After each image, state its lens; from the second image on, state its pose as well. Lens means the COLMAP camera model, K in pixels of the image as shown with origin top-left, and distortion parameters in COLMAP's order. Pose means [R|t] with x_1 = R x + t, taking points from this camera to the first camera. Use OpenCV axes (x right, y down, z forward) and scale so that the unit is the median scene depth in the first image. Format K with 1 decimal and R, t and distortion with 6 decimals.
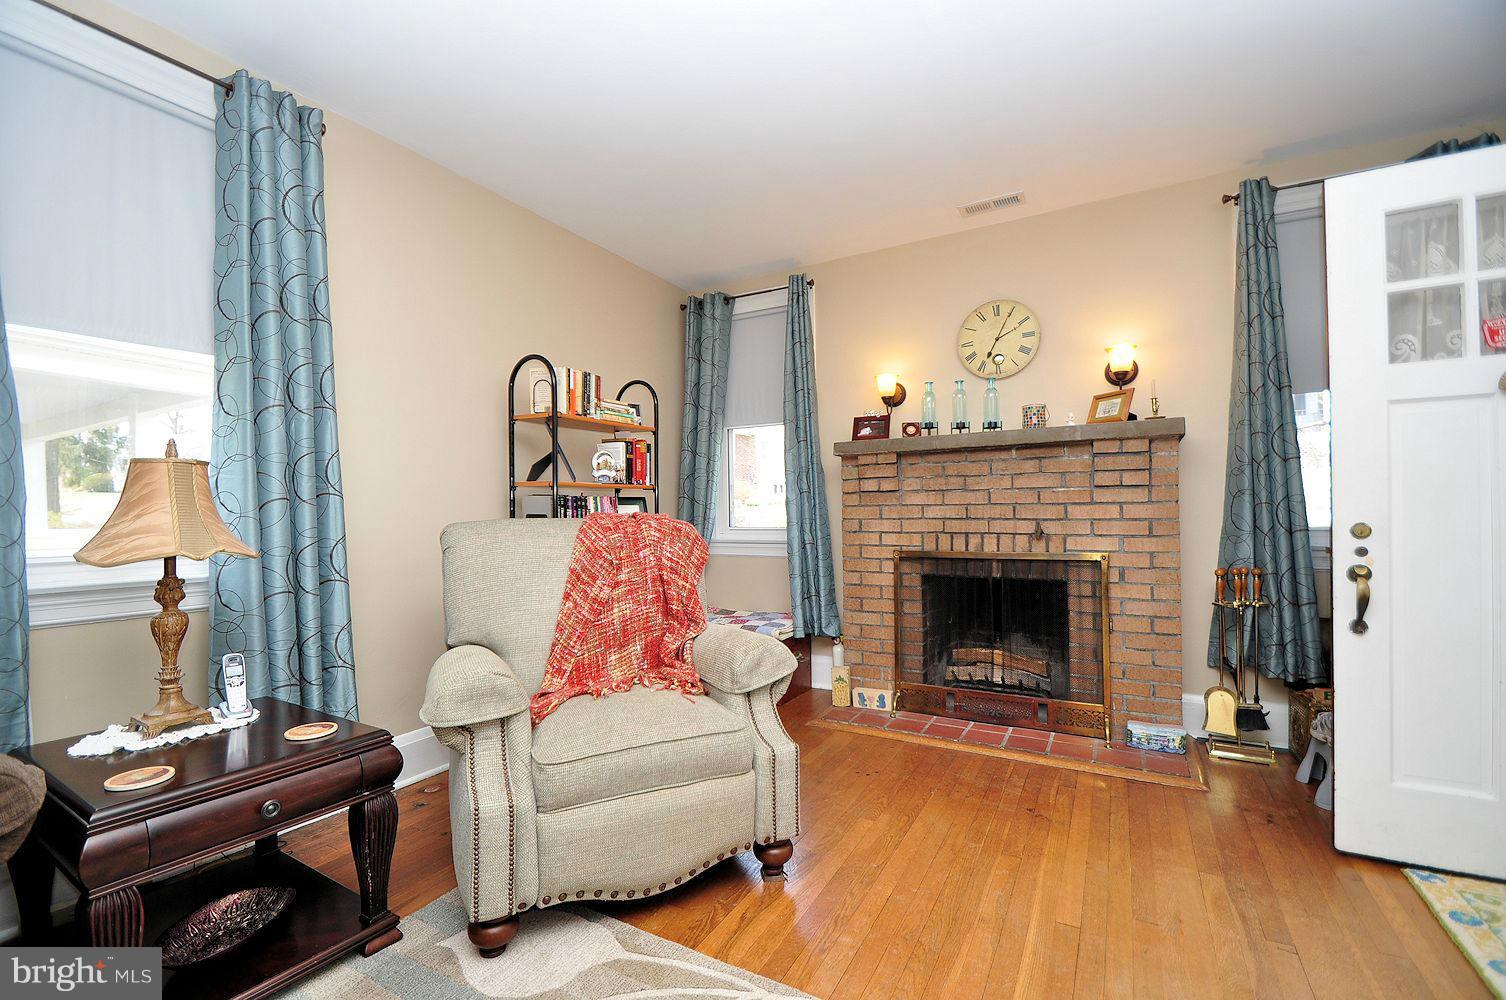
lens RADIAL K [[658.1, 0, 730.1], [0, 658.1, 516.8], [0, 0, 1]] dist [0.019399, -0.017634]
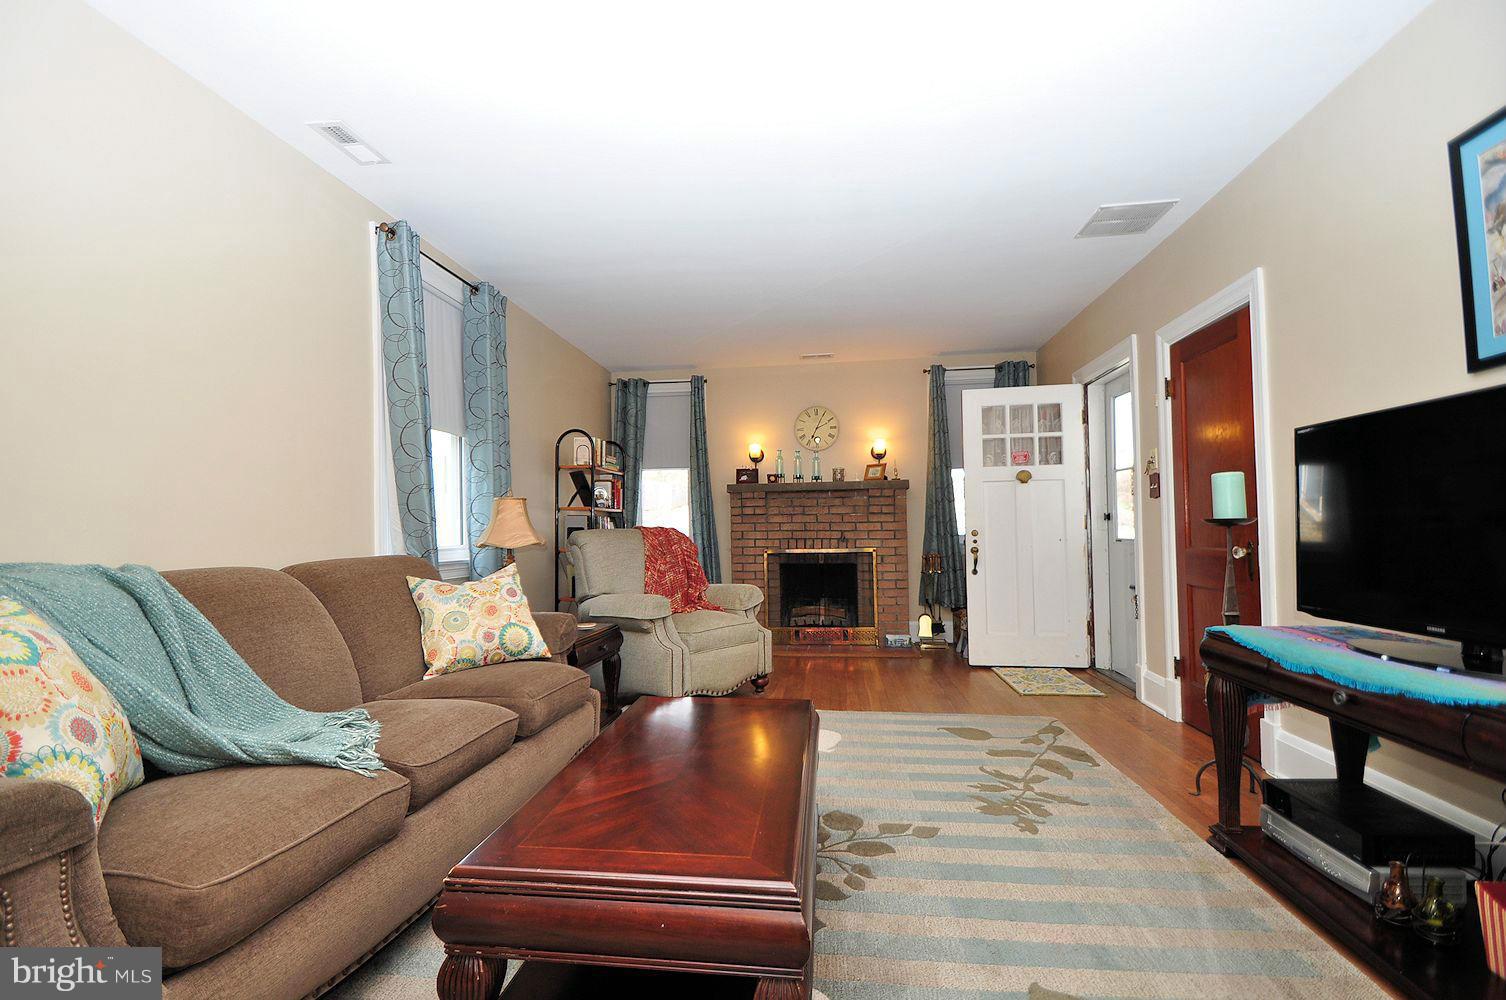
lens RADIAL K [[668.5, 0, 734.9], [0, 668.5, 522.1], [0, 0, 1]] dist [0.025832, 0.000112]
pose [[0.926267, 0.004984, 0.376835, -0.540381], [0.003859, 0.999735, -0.022707, 0.022035], [-0.376848, 0.022487, 0.926002, -0.648858]]
